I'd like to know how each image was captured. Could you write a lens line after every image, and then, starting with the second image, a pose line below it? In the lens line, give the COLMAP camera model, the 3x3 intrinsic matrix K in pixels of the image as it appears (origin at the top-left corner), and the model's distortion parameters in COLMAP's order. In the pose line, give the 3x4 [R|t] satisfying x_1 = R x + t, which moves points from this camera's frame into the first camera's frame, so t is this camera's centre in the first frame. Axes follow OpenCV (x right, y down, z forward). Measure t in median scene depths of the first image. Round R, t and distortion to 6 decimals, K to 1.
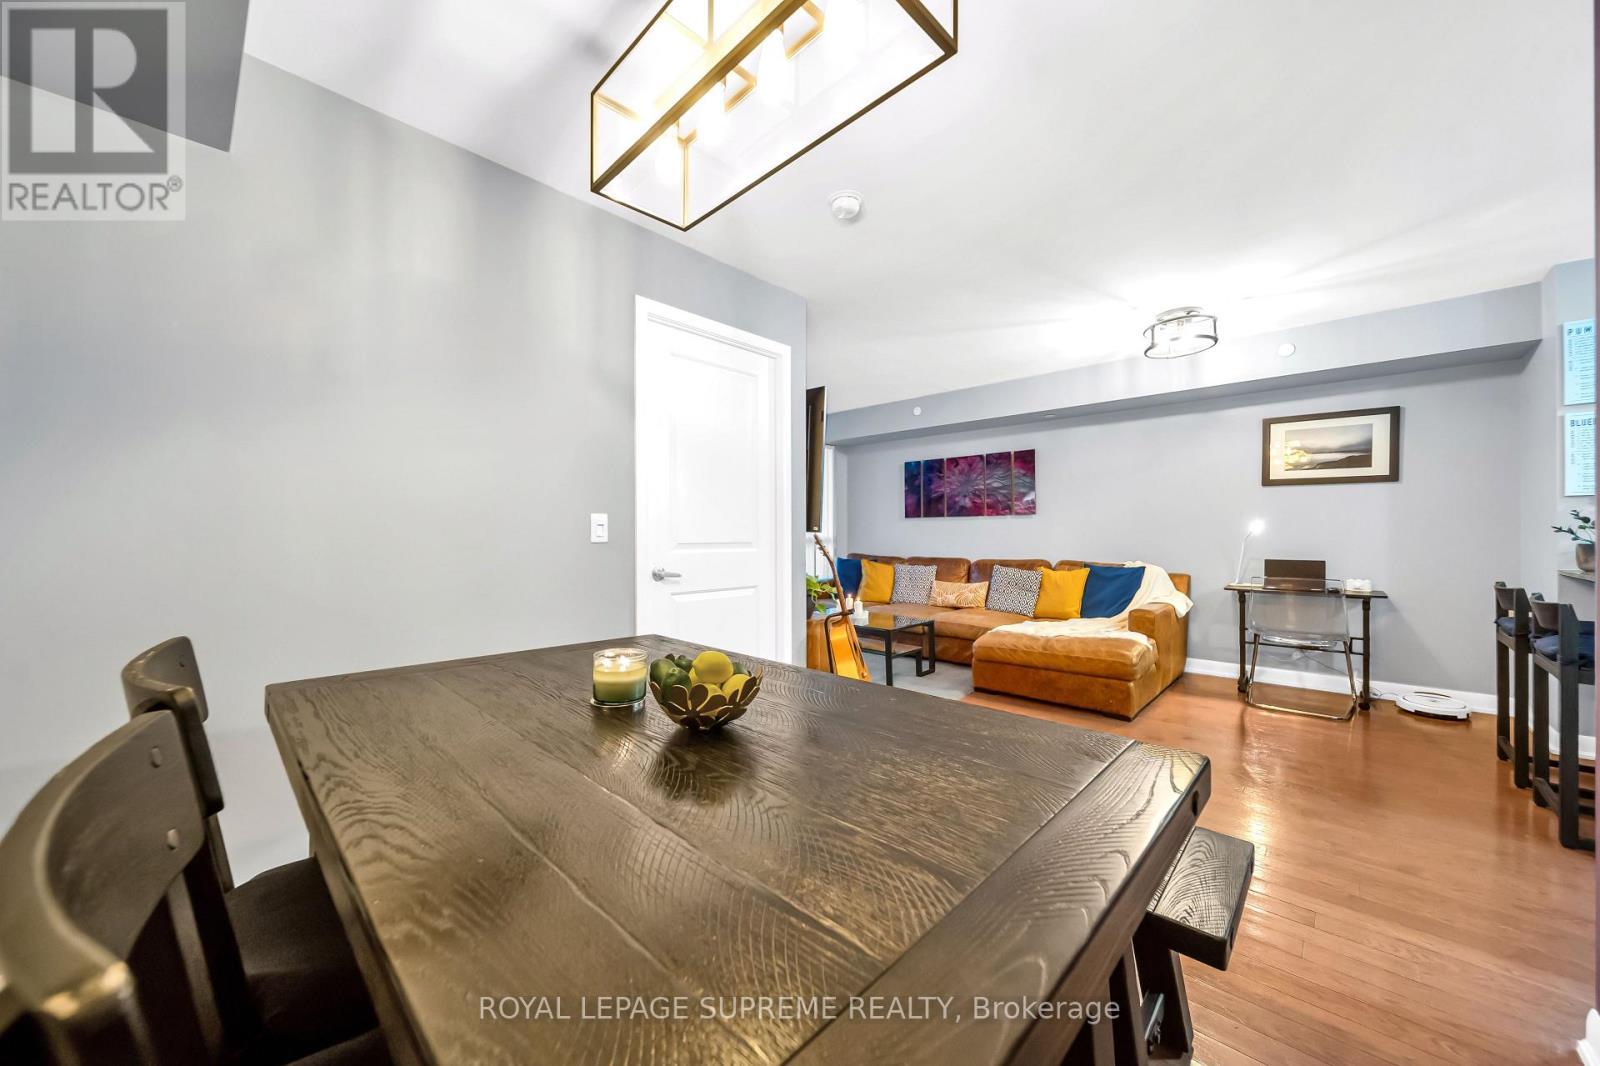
lens RADIAL K [[570.9, 0, 803.2], [0, 570.9, 537.1], [0, 0, 1]] dist [0.000689, -0.001893]
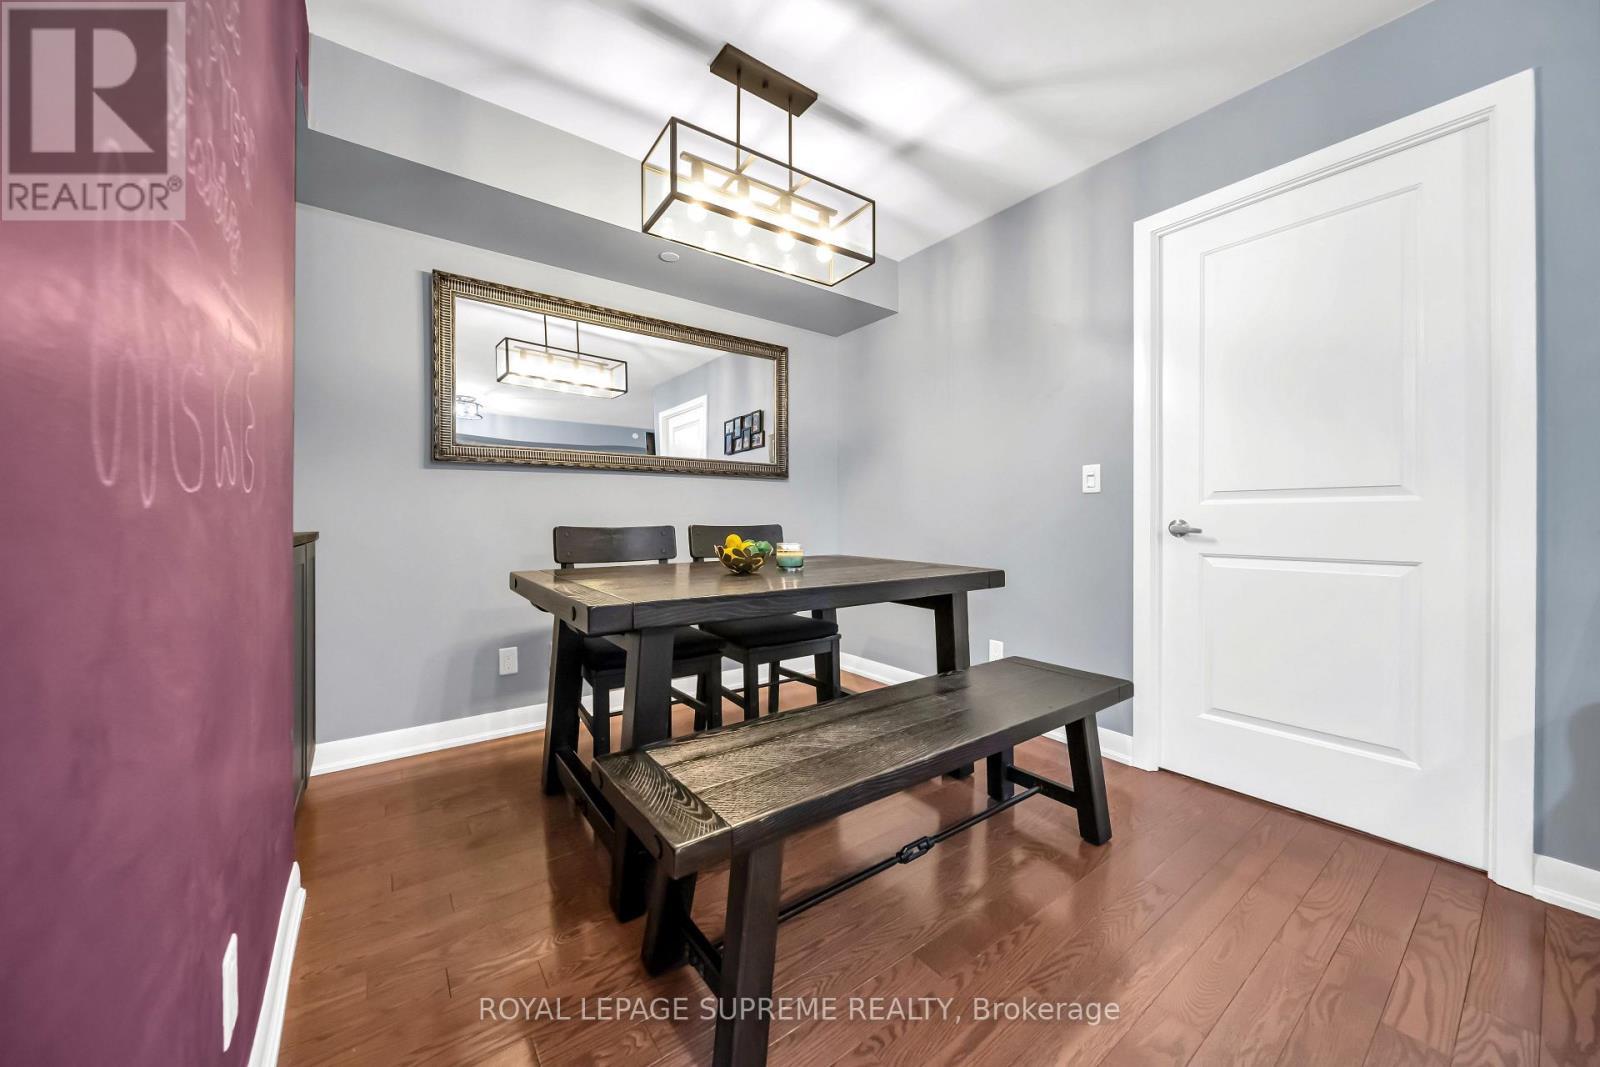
lens RADIAL K [[570.9, 0, 781.7], [0, 570.9, 521.4], [0, 0, 1]] dist [0.000689, -0.001893]
pose [[-0.189101, 0.000176, -0.981958, 0.441728], [-0.006403, 0.999979, 0.001413, 0.037048], [0.981937, 0.006555, -0.189096, 0.382879]]
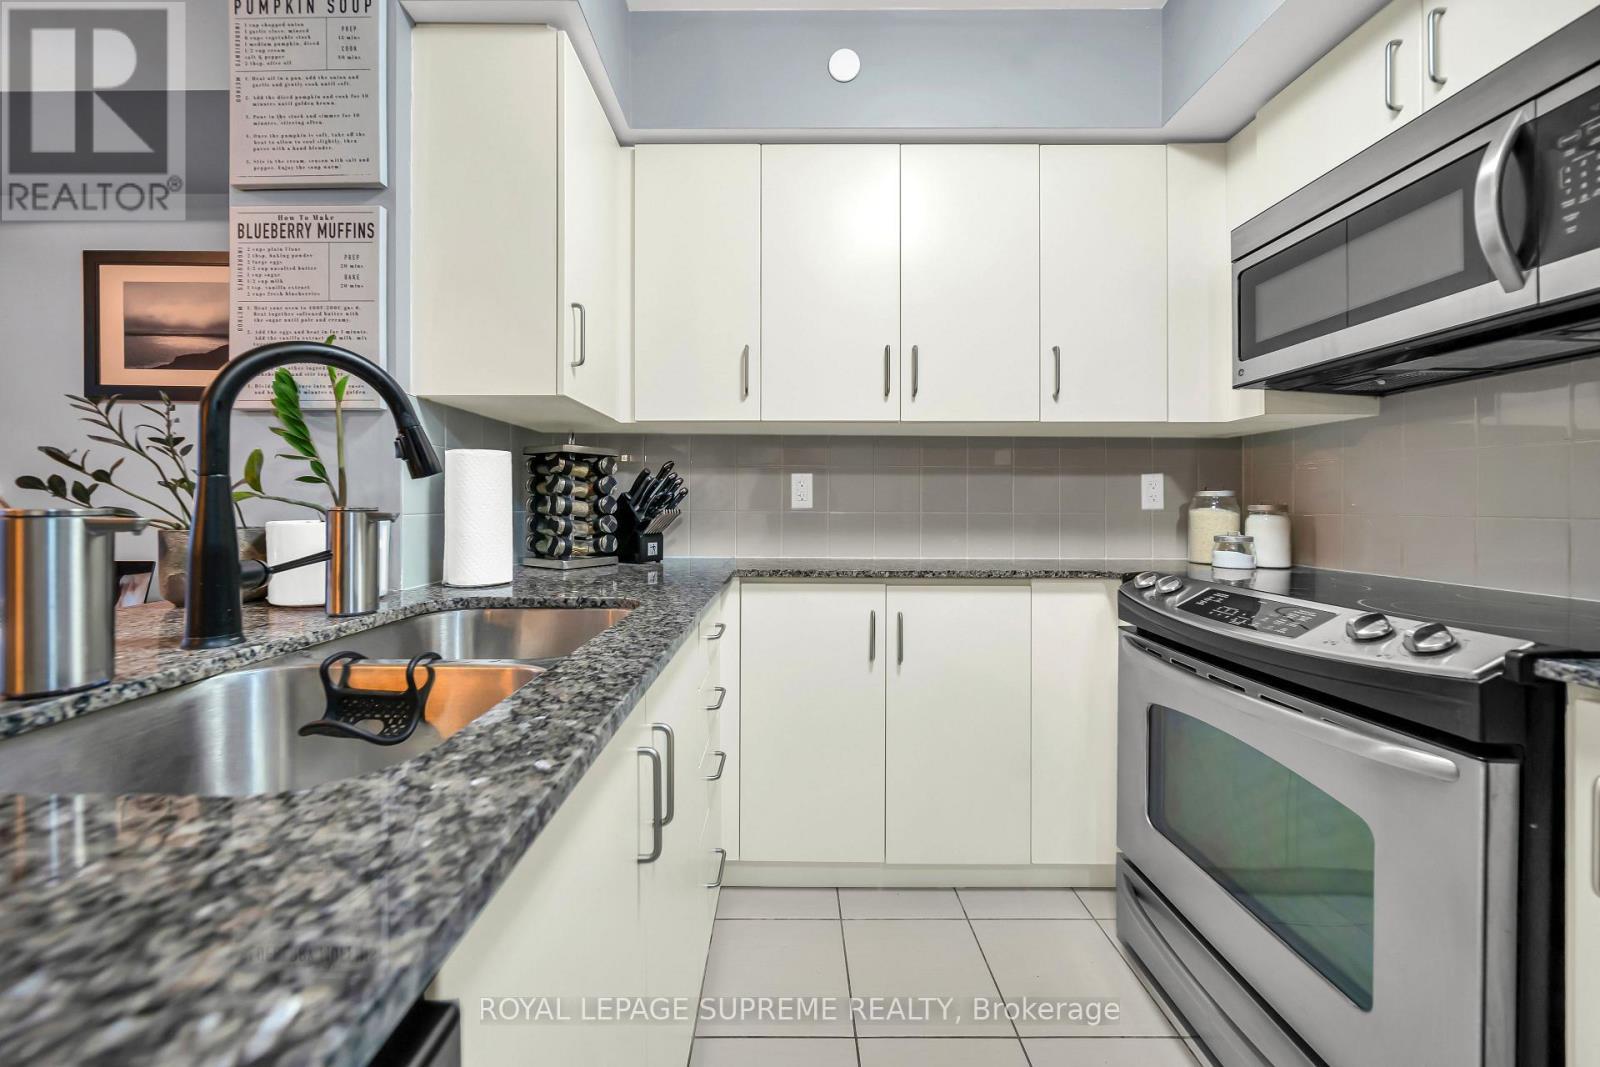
lens RADIAL K [[570.9, 0, 787.2], [0, 570.9, 504.9], [0, 0, 1]] dist [0.000689, -0.001893]
pose [[0.730428, 0.004078, 0.682977, 0.965828], [0.002909, 0.999955, -0.009083, 0.002471], [-0.682983, 0.008621, 0.730383, 0.303036]]
